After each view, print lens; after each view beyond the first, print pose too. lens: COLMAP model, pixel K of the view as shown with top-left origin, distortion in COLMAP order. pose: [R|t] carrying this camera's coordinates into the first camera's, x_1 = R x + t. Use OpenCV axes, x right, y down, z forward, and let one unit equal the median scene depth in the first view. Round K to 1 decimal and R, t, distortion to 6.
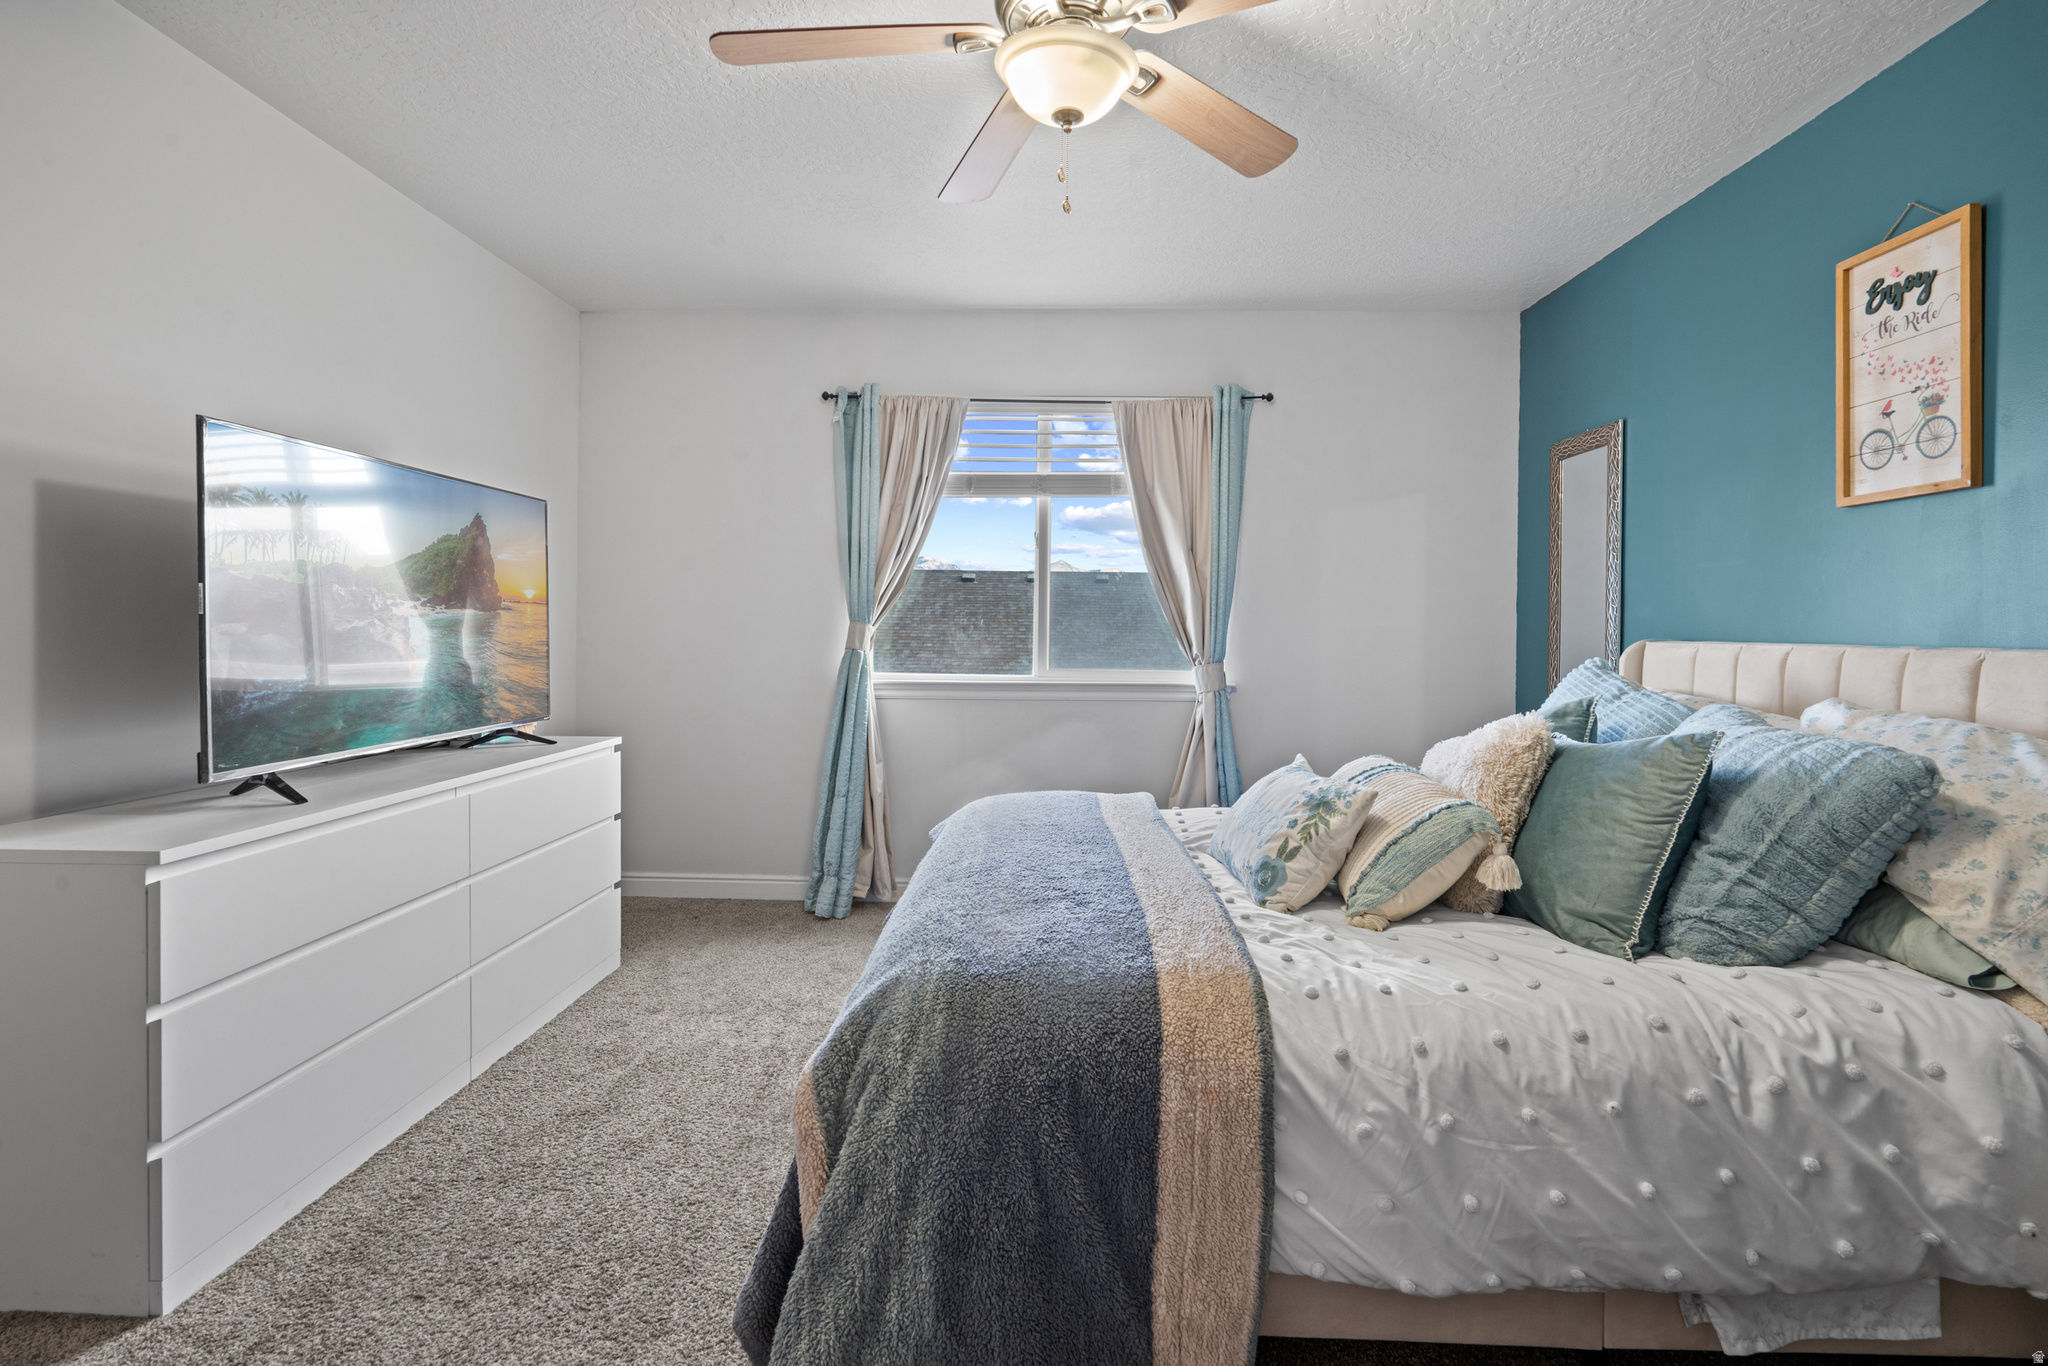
lens RADIAL K [[919.2, 0, 1024.0], [0, 919.2, 683.0], [0, 0, 1]] dist [-0.005966, -0.000210]
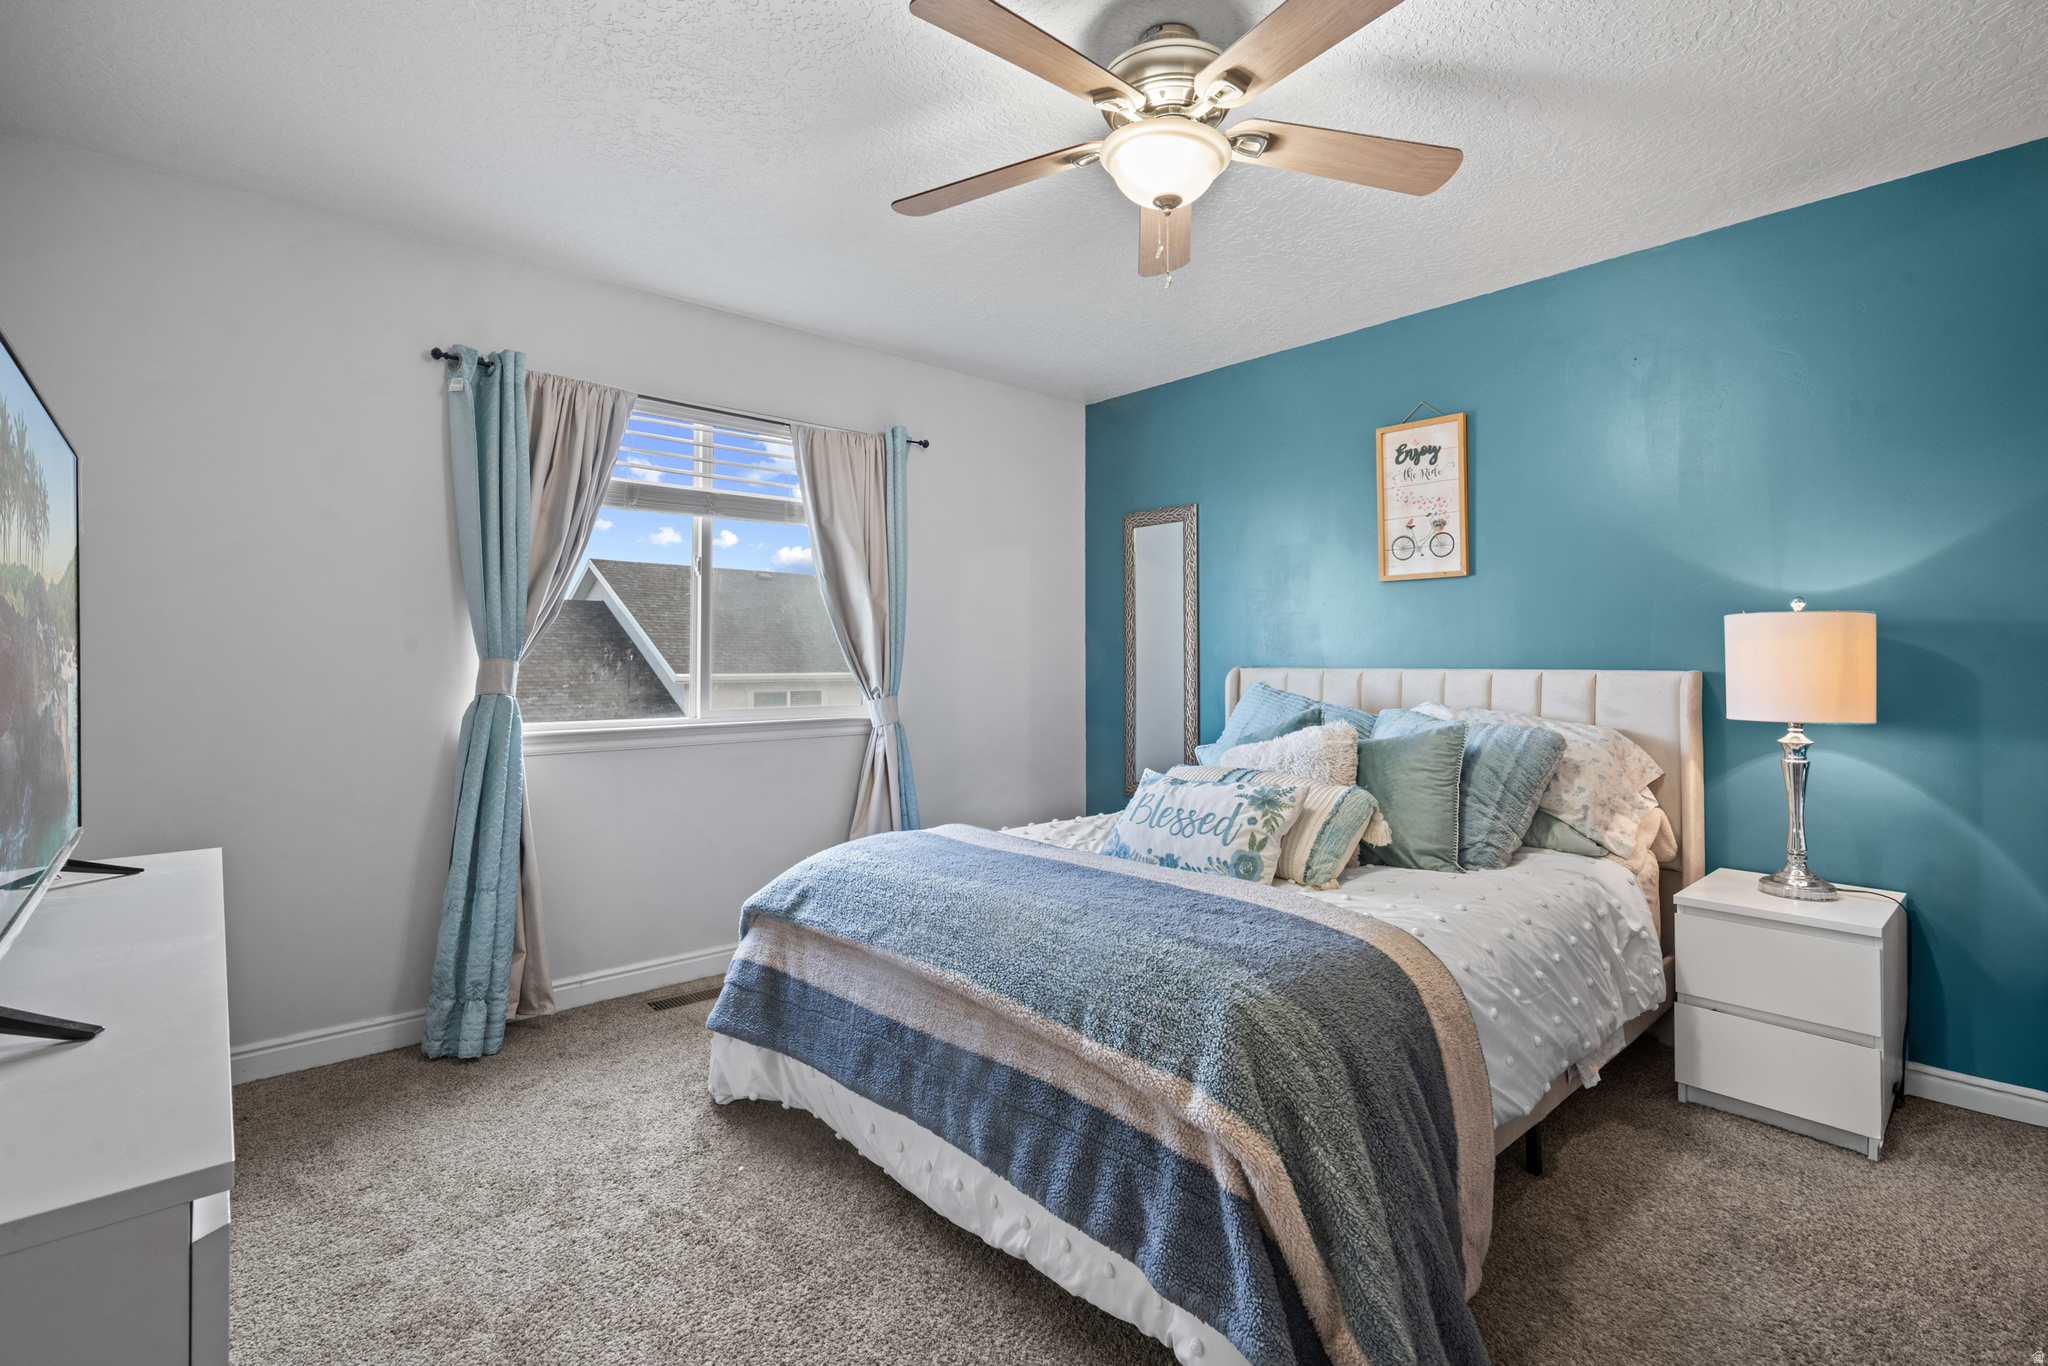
lens RADIAL K [[925.8, 0, 1018.5], [0, 925.8, 689.9], [0, 0, 1]] dist [-0.001150, 0.000912]
pose [[0.736976, -0.031617, 0.675179, -0.684639], [0.048007, 0.998831, -0.005628, -0.026996], [-0.674212, 0.036561, 0.737633, 0.255425]]
